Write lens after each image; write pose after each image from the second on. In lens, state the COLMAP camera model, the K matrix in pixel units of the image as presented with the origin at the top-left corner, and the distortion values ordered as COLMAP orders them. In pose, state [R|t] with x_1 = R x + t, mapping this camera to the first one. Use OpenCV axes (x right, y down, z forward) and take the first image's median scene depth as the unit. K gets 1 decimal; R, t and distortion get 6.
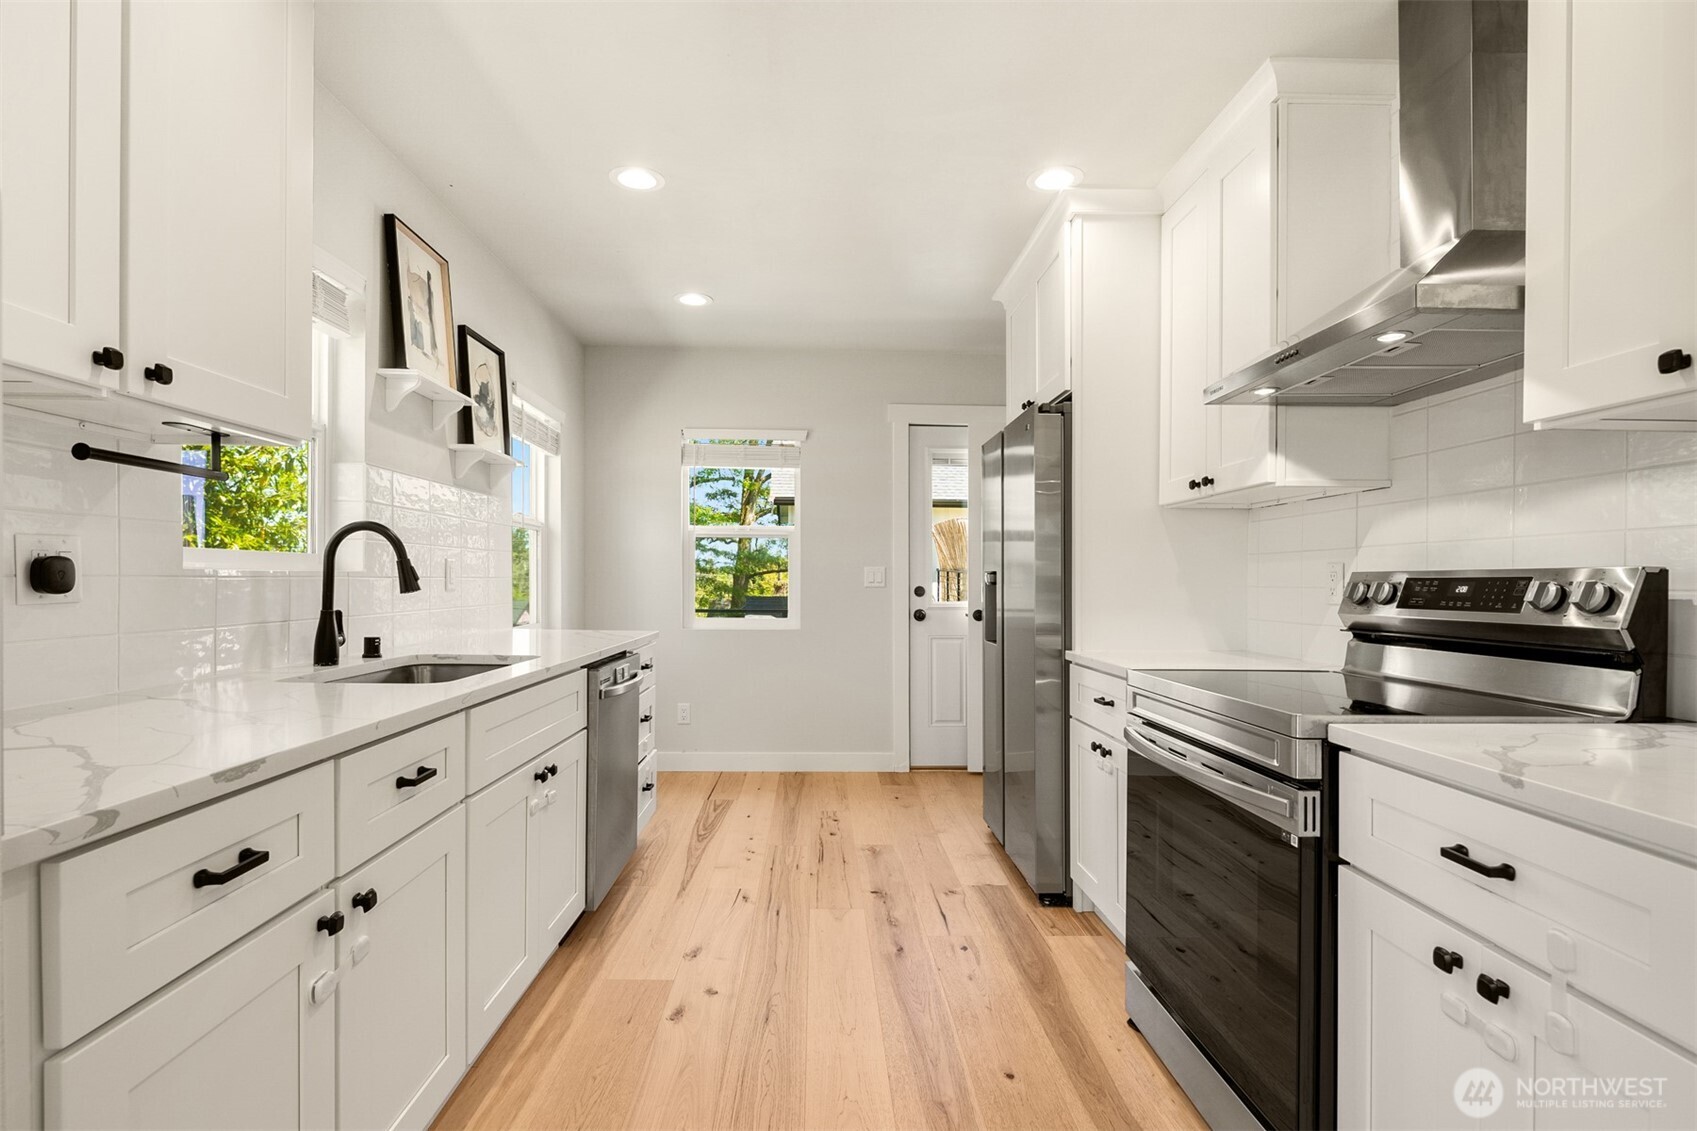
lens RADIAL K [[817.8, 0, 815.1], [0, 817.8, 578.5], [0, 0, 1]] dist [0.015265, -0.000586]
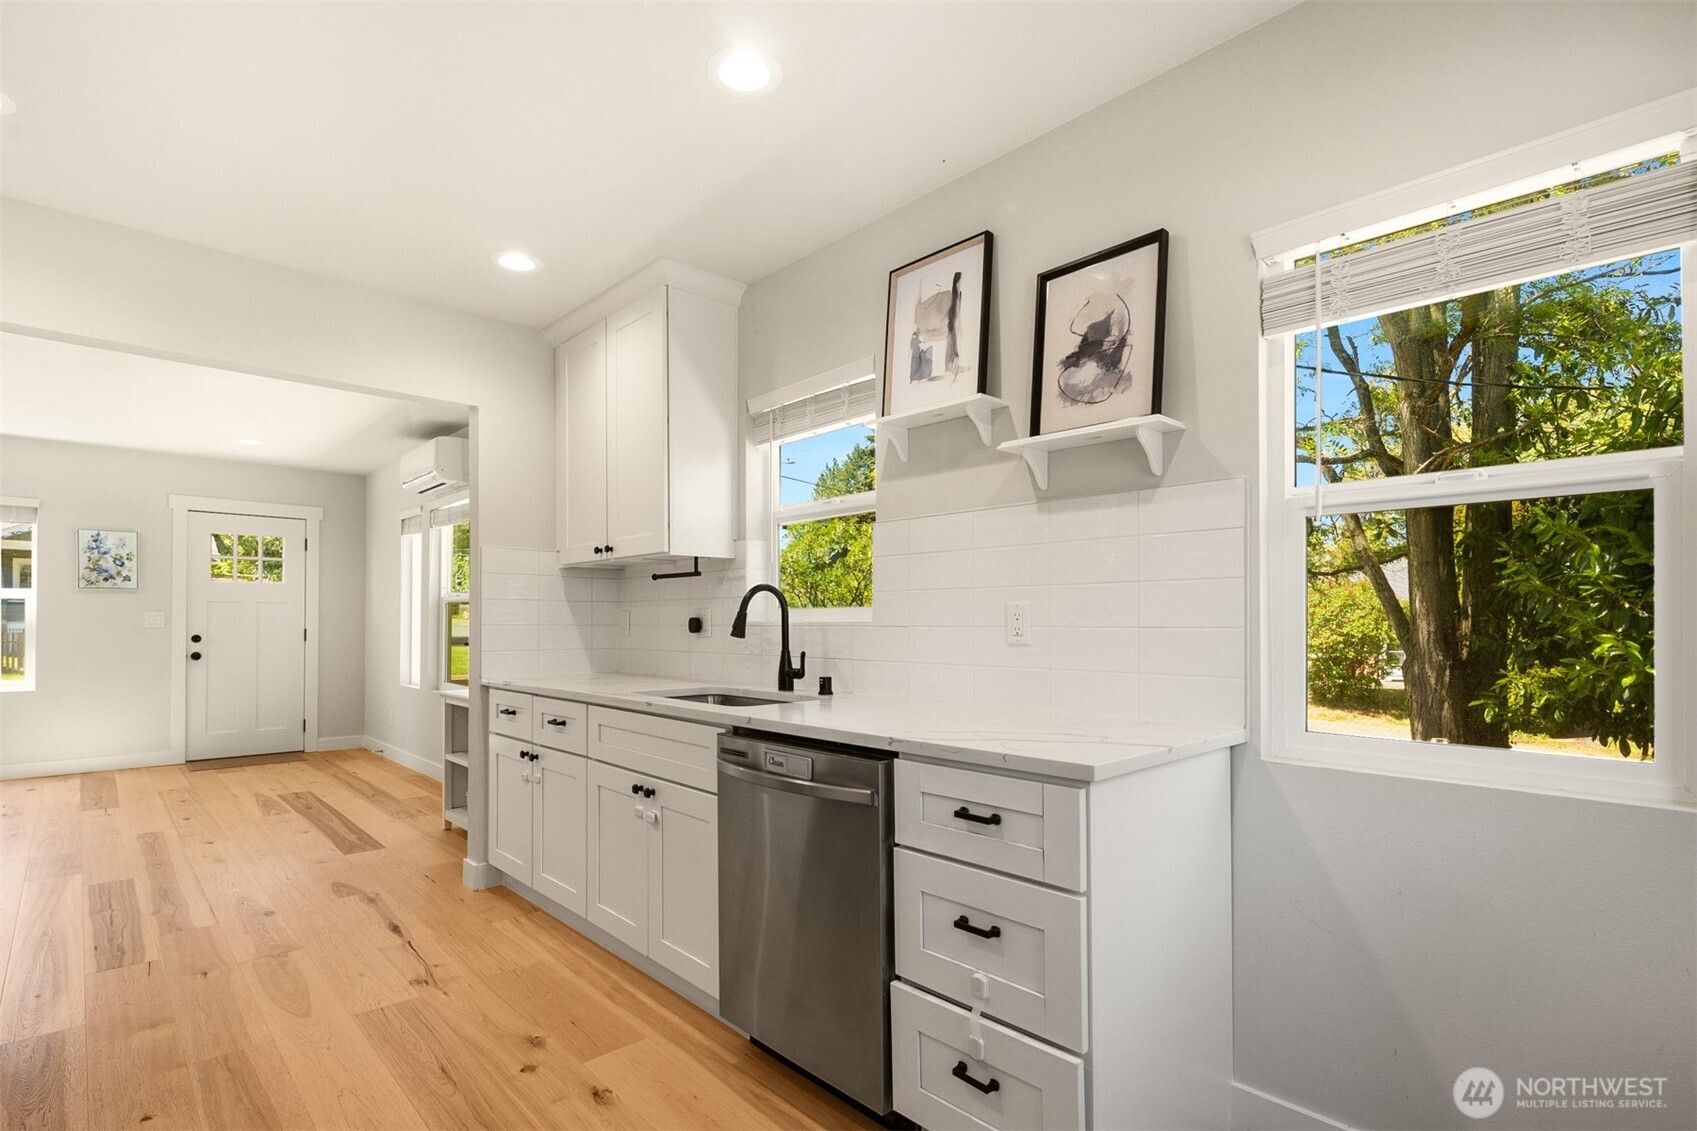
lens RADIAL K [[813.2, 0, 839.7], [0, 813.2, 618.1], [0, 0, 1]] dist [0.002436, -0.001660]
pose [[-0.729319, -0.014836, -0.684013, 0.181009], [-0.007577, 0.999879, -0.013609, 0.001637], [0.684131, -0.004743, -0.729343, 1.363270]]
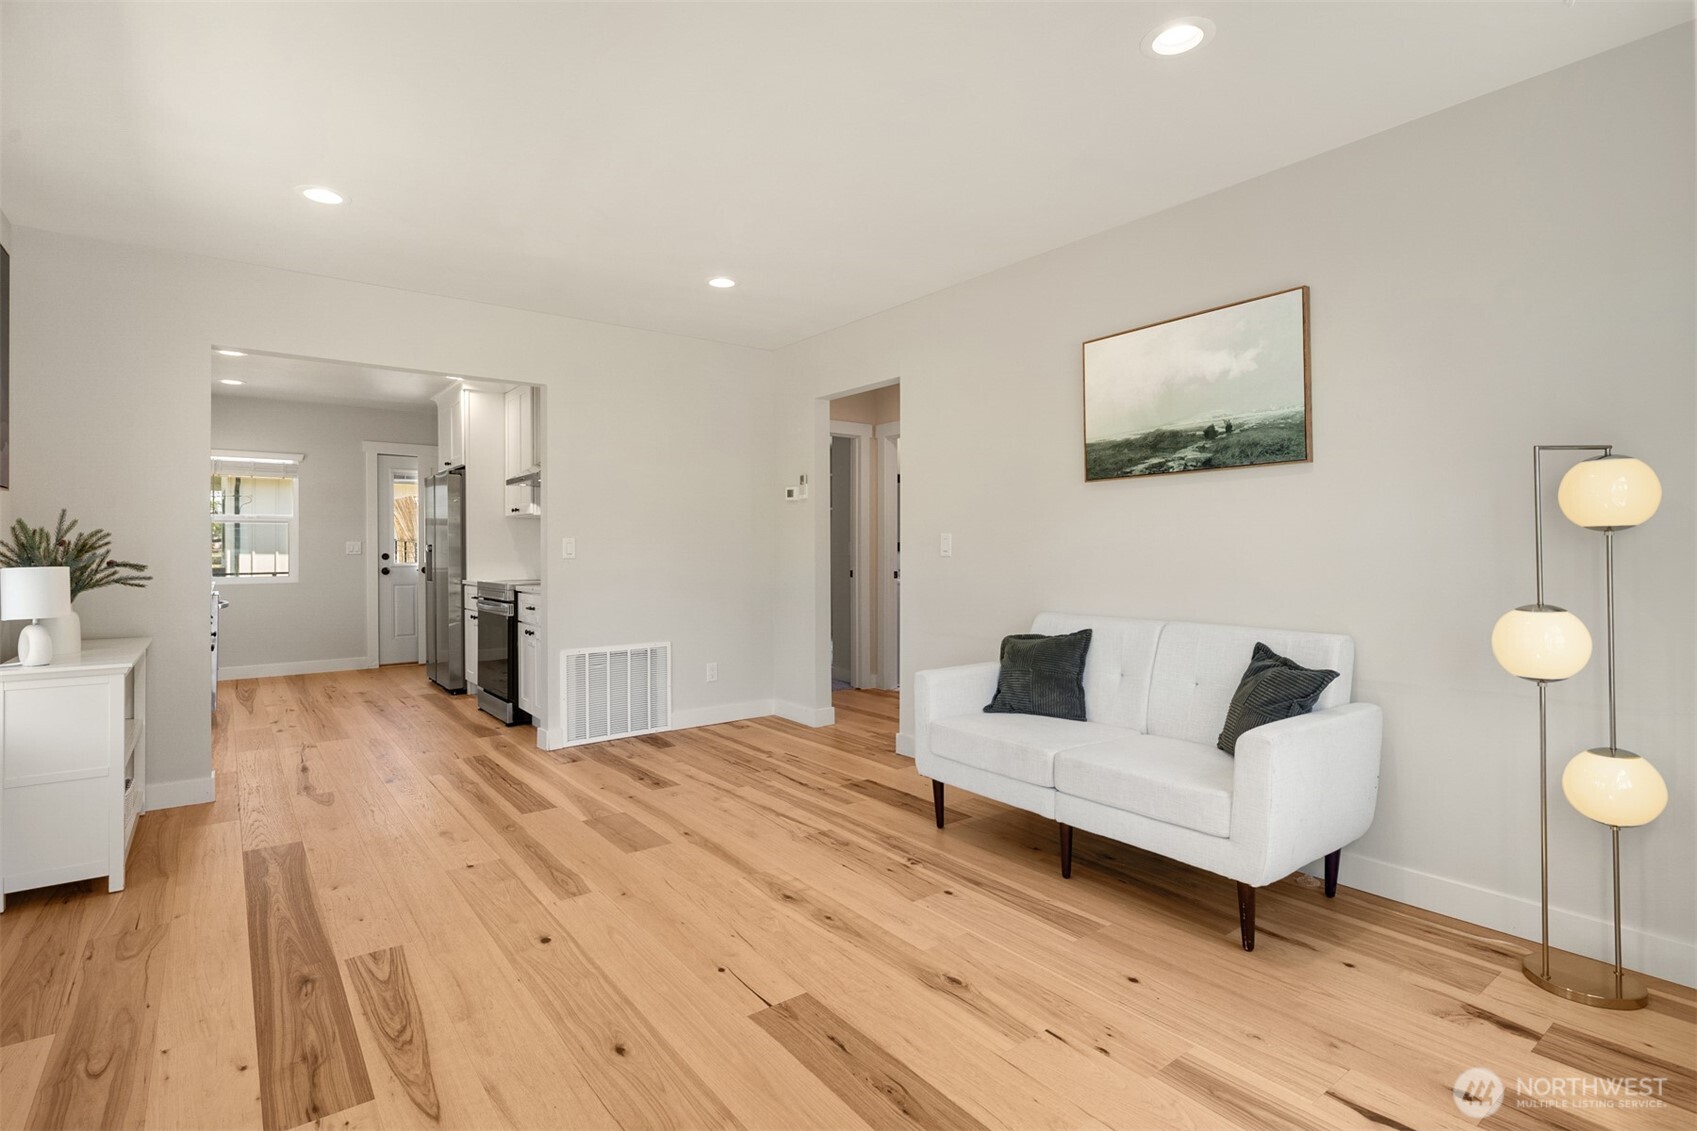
lens RADIAL K [[828.1, 0, 842.9], [0, 828.1, 537.9], [0, 0, 1]] dist [0.000239, -0.000929]
pose [[0.798035, -0.004782, 0.602592, -0.207444], [0.010155, 0.999933, -0.005513, -0.004481], [-0.602526, 0.010519, 0.798030, -1.291302]]
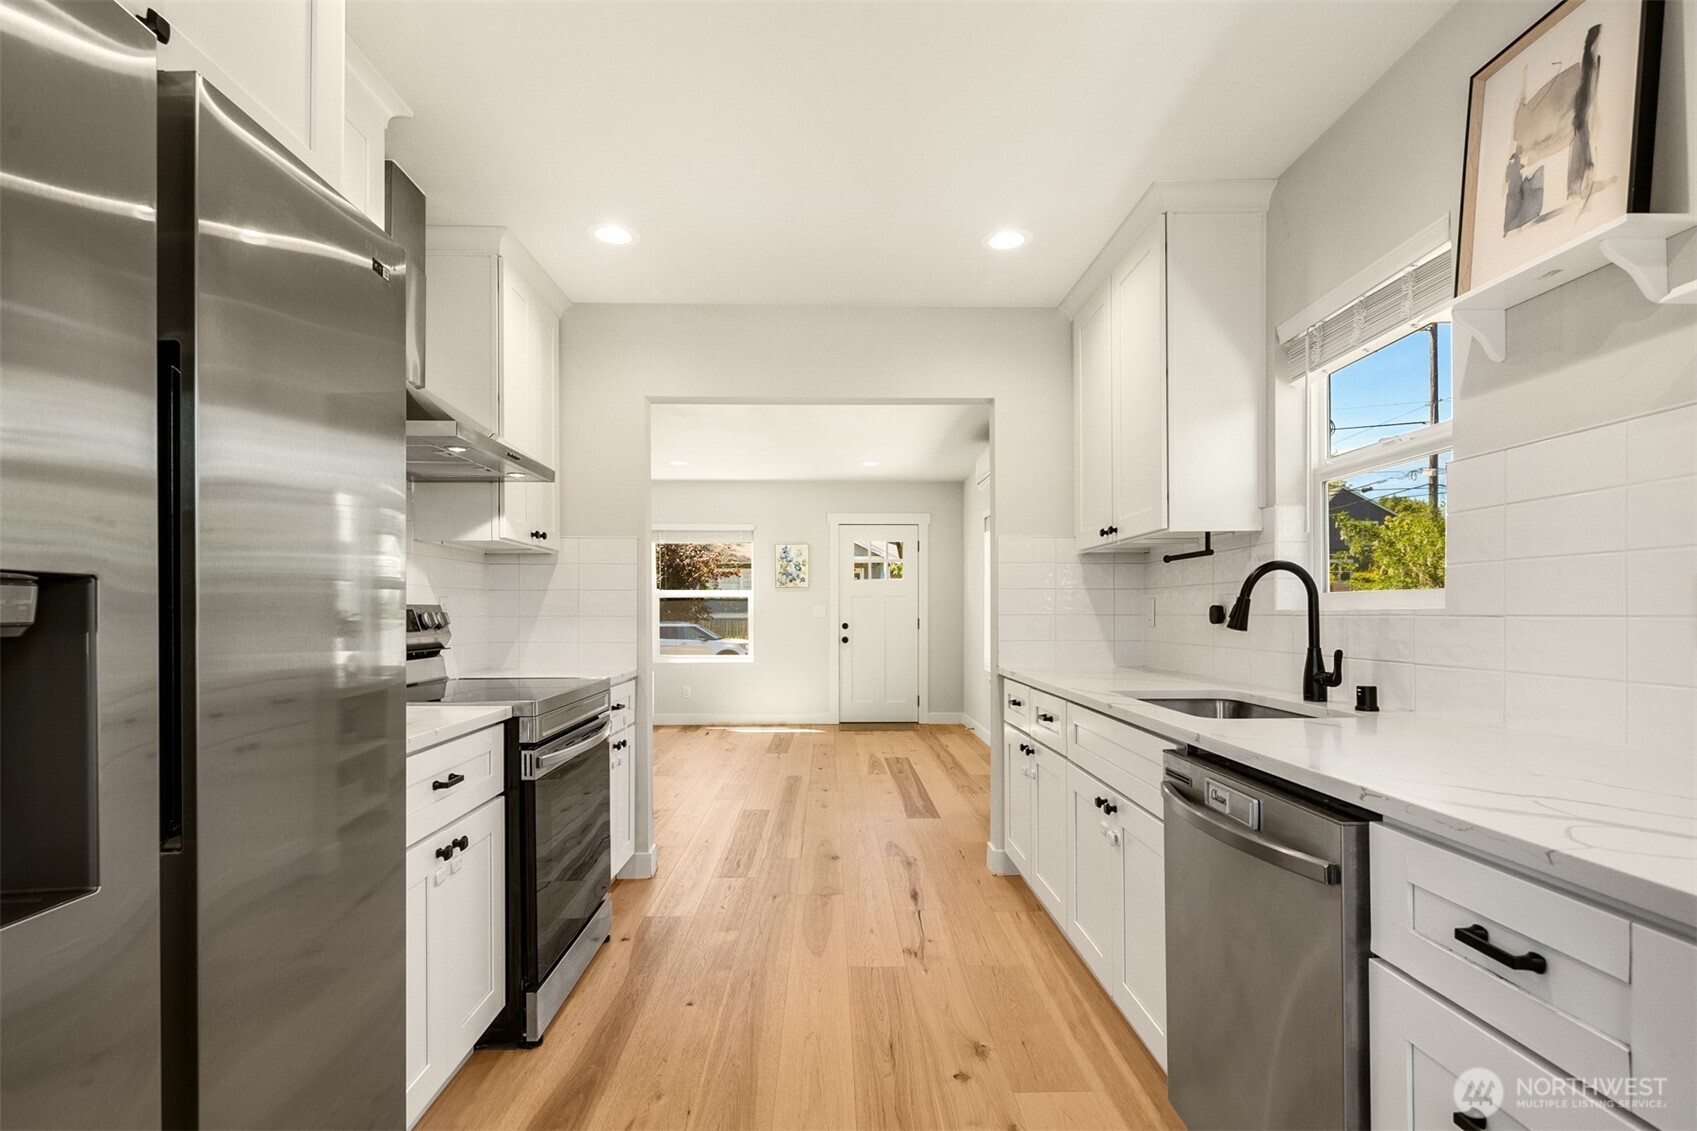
lens RADIAL K [[813.2, 0, 839.7], [0, 813.2, 618.1], [0, 0, 1]] dist [0.002436, -0.001660]
pose [[-0.999859, -0.006705, -0.015367, 0.015465], [-0.006781, 0.999965, 0.004889, 0.000402], [0.015334, 0.004992, -0.999870, 1.337771]]
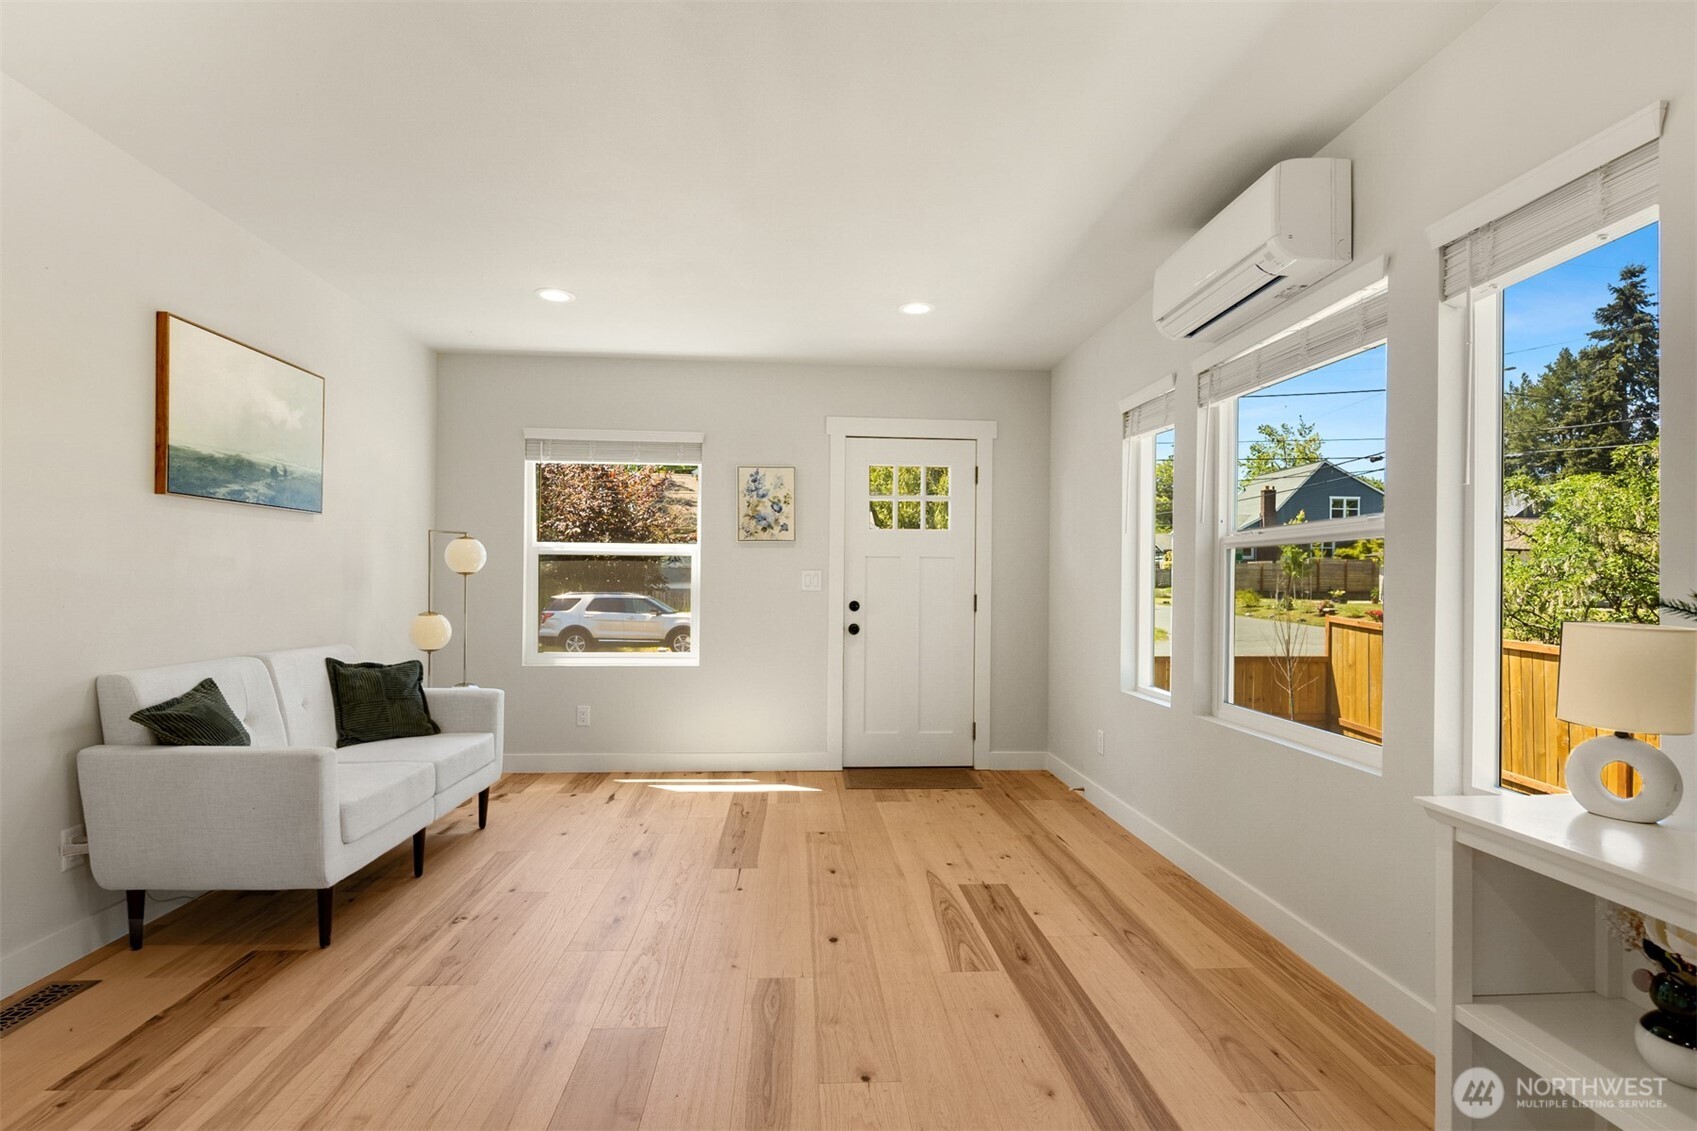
lens RADIAL K [[822.2, 0, 848.5], [0, 822.2, 565.5], [0, 0, 1]] dist [0.001355, -0.000153]
pose [[-0.997491, -0.018859, -0.068232, 0.077481], [-0.017154, 0.999528, -0.025488, 0.001104], [0.068681, -0.024253, -0.997344, 0.308793]]
